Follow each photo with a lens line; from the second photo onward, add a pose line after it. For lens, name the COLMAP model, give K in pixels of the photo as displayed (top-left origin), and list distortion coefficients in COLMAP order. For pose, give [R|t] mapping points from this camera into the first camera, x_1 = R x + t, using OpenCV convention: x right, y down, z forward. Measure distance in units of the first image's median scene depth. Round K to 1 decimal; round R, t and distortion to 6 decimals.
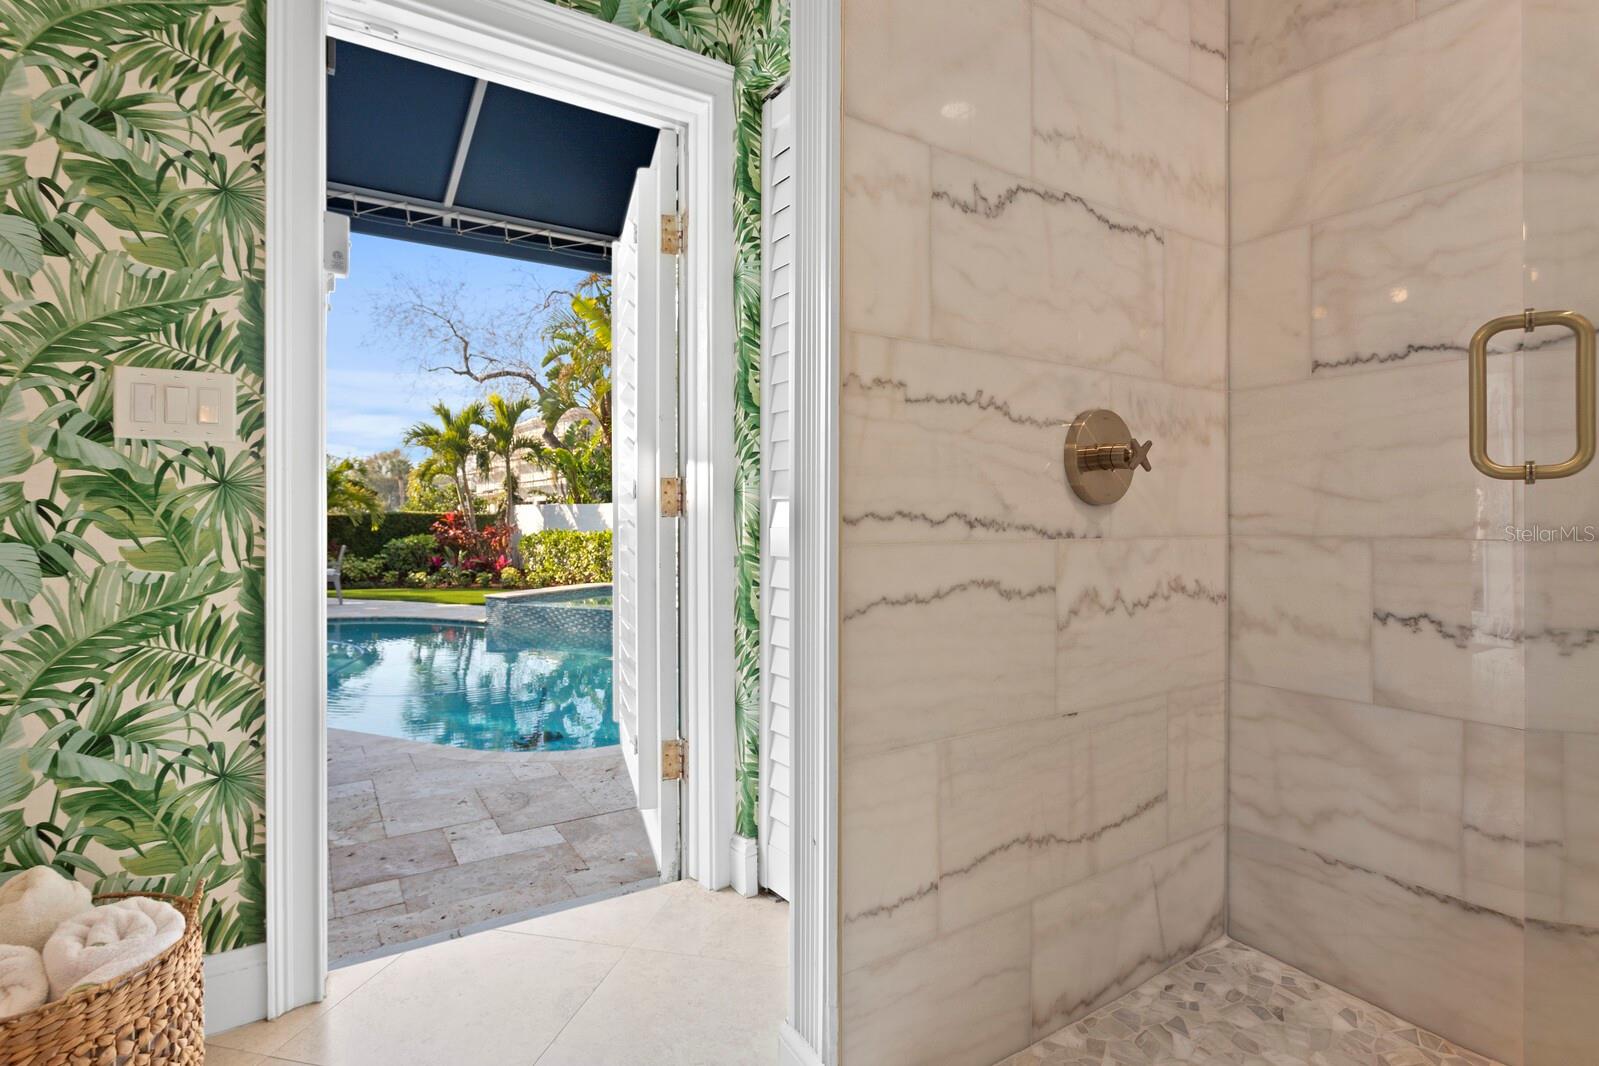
lens RADIAL K [[804.1, 0, 799.9], [0, 804.1, 526.2], [0, 0, 1]] dist [-0.003656, 0.001515]
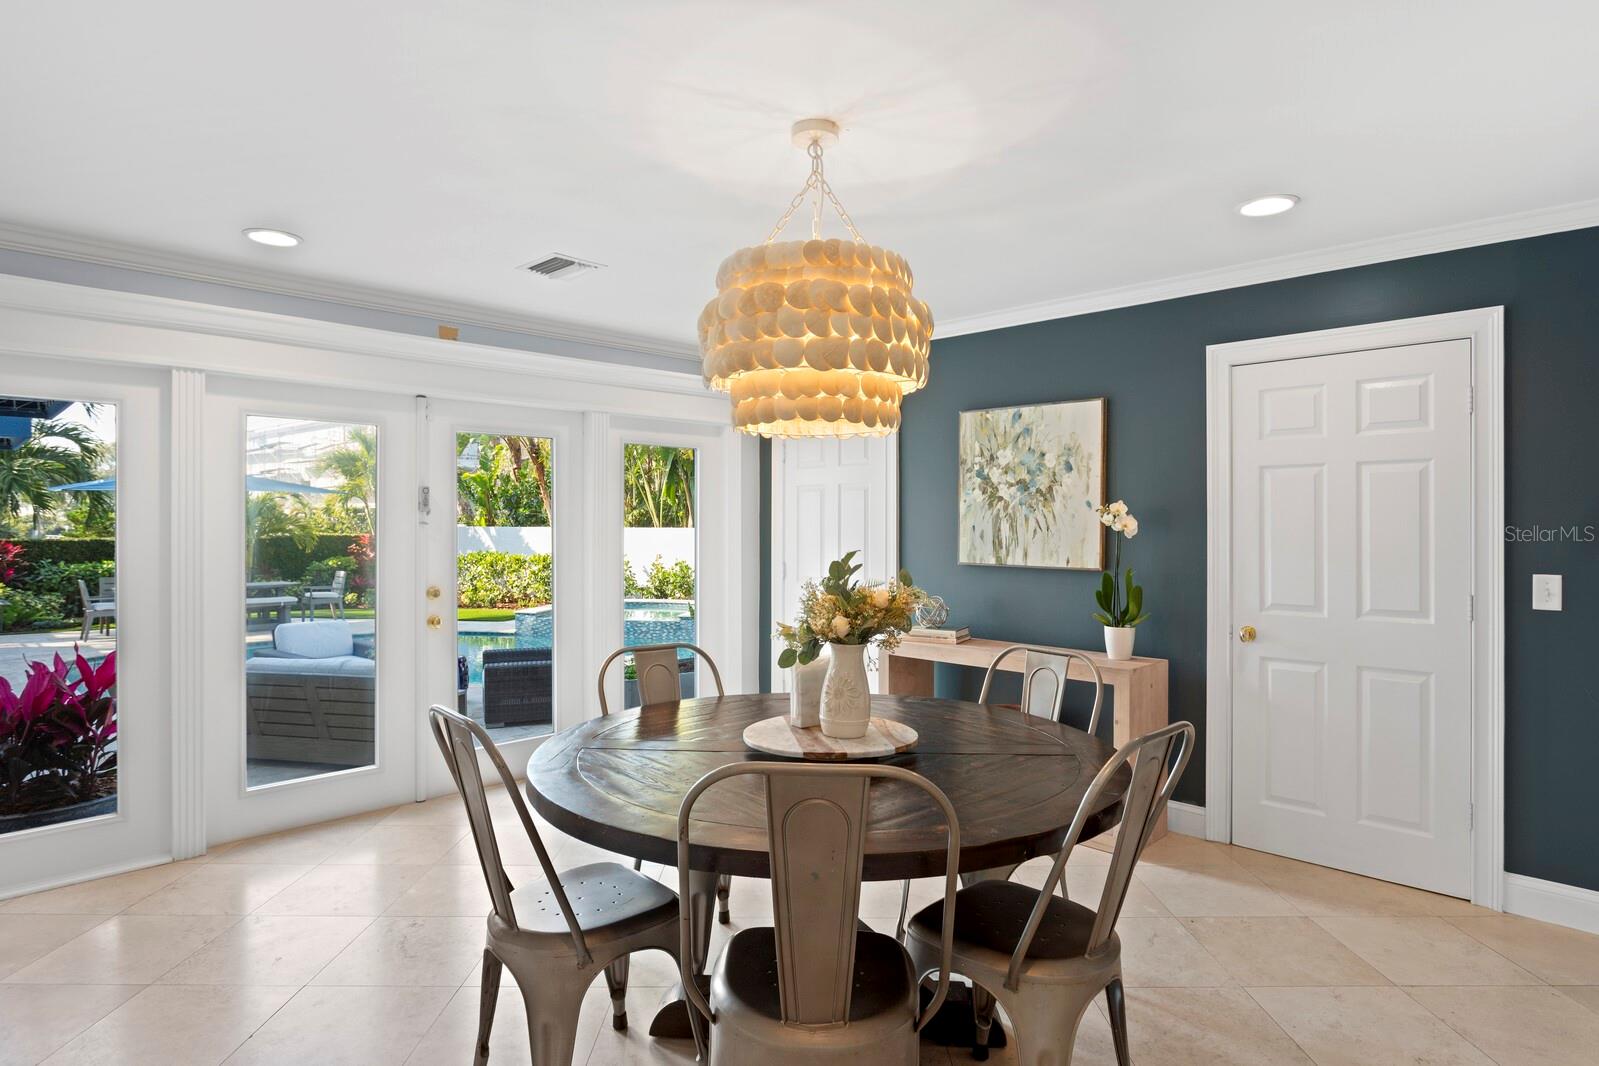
lens RADIAL K [[926.7, 0, 799.5], [0, 926.7, 533.0], [0, 0, 1]] dist [0.000755, -0.000128]
pose [[0.975478, -0.003765, 0.220064, -0.154685], [0.002434, 0.999977, 0.006317, -0.025647], [-0.220083, -0.005627, 0.975465, -0.289748]]
